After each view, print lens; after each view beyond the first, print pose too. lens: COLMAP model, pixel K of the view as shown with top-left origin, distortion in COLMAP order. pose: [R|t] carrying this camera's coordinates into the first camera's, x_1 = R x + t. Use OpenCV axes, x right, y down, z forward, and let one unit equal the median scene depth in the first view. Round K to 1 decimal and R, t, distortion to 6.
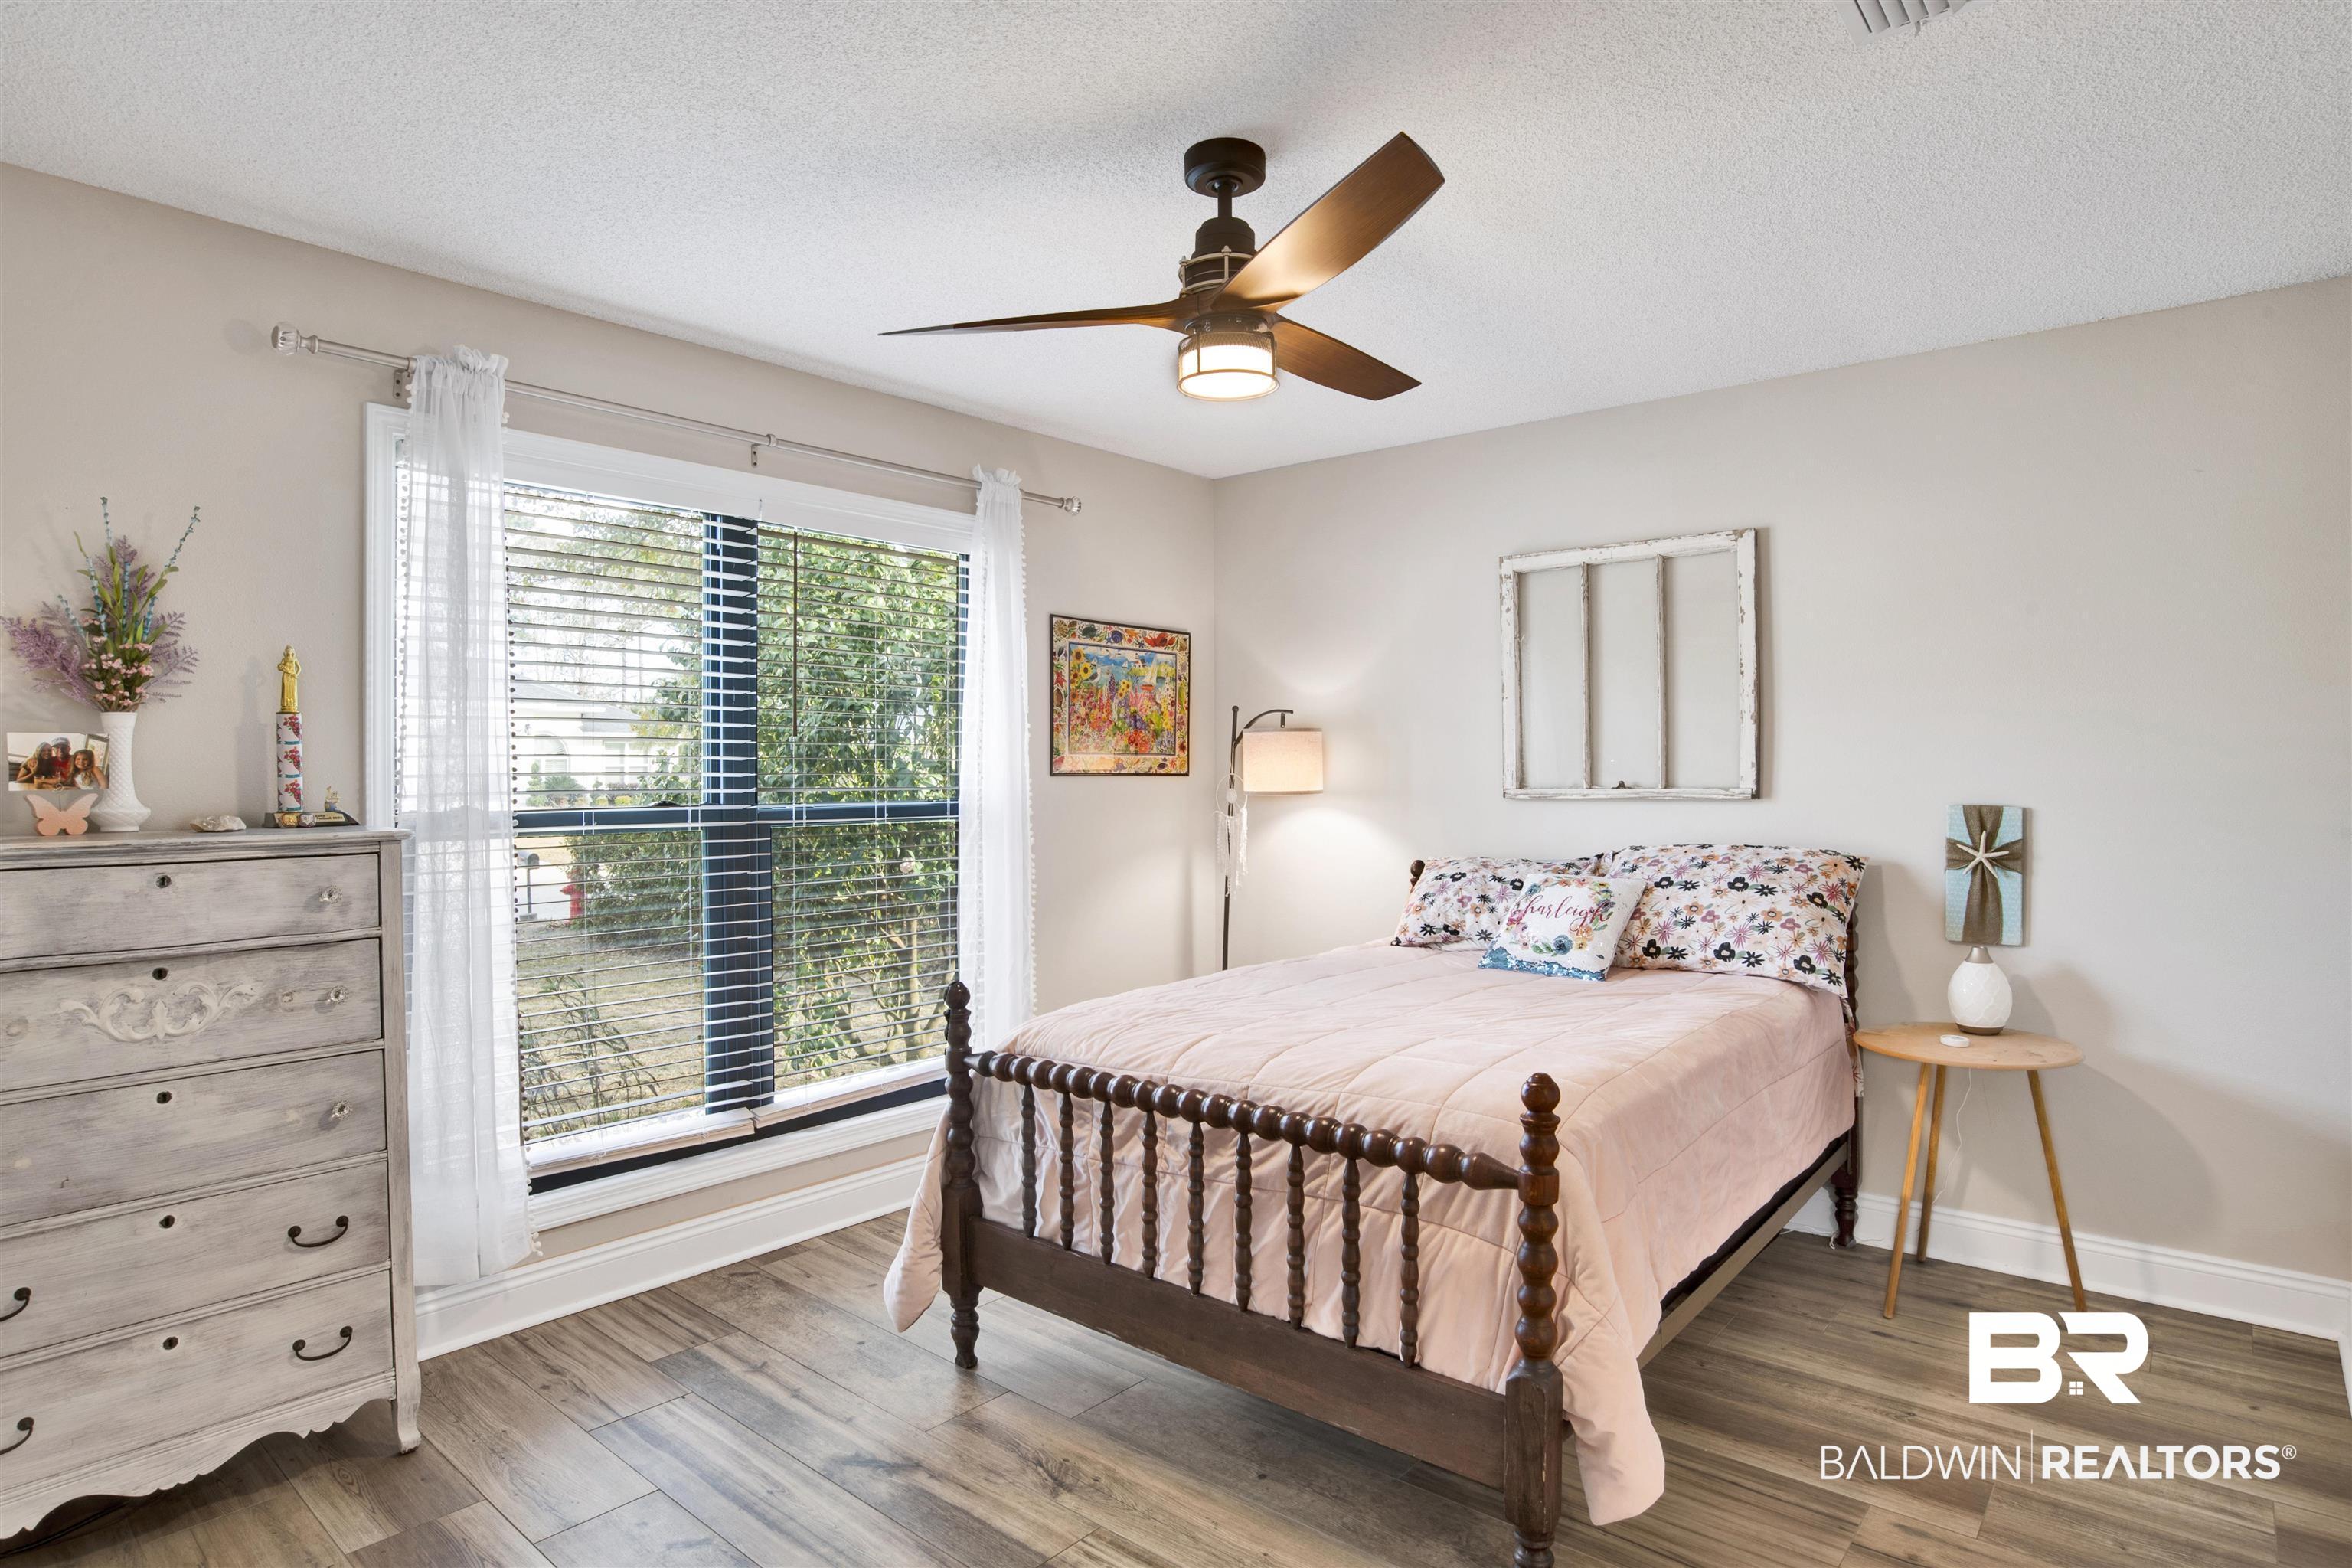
lens RADIAL K [[1283.5, 0, 1193.5], [0, 1283.5, 773.2], [0, 0, 1]] dist [-0.063541, 0.026216]
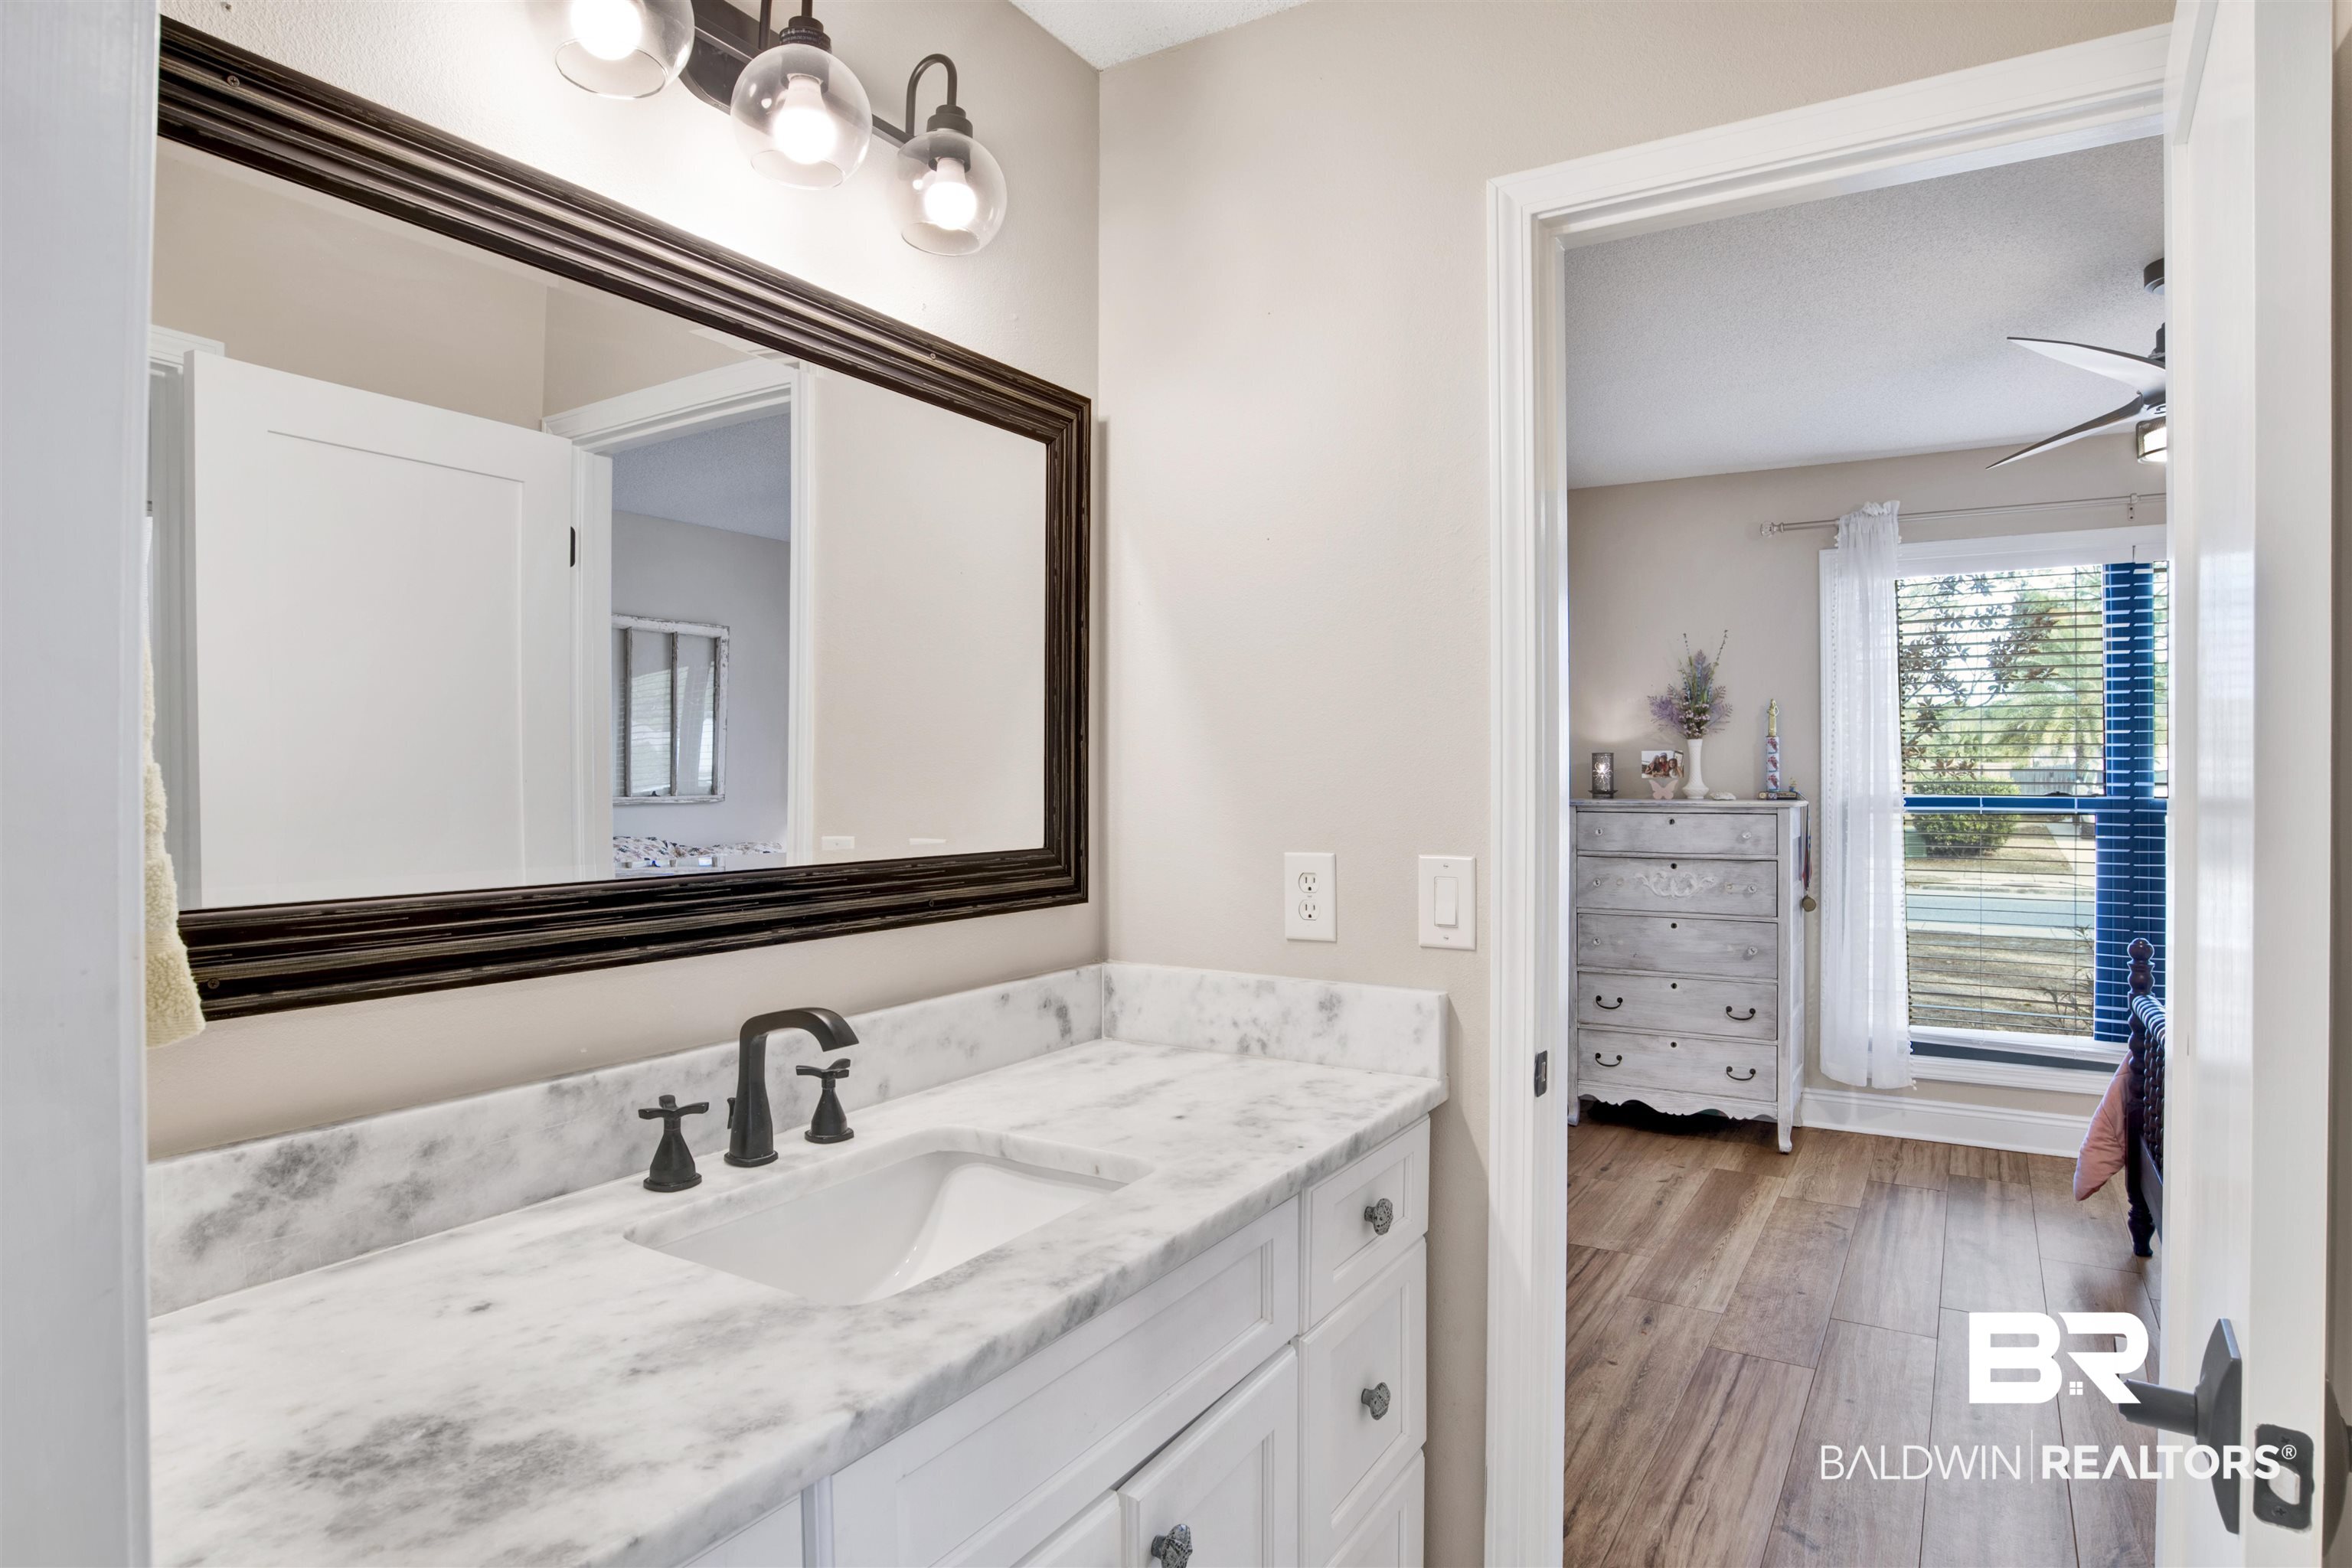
lens RADIAL K [[1283.5, 0, 1193.5], [0, 1283.5, 773.2], [0, 0, 1]] dist [-0.063541, 0.026216]
pose [[0.158555, 0.003784, -0.987343, 1.053494], [-0.003110, 0.999990, 0.003333, 0.001306], [0.987345, 0.002542, 0.158565, -0.121846]]
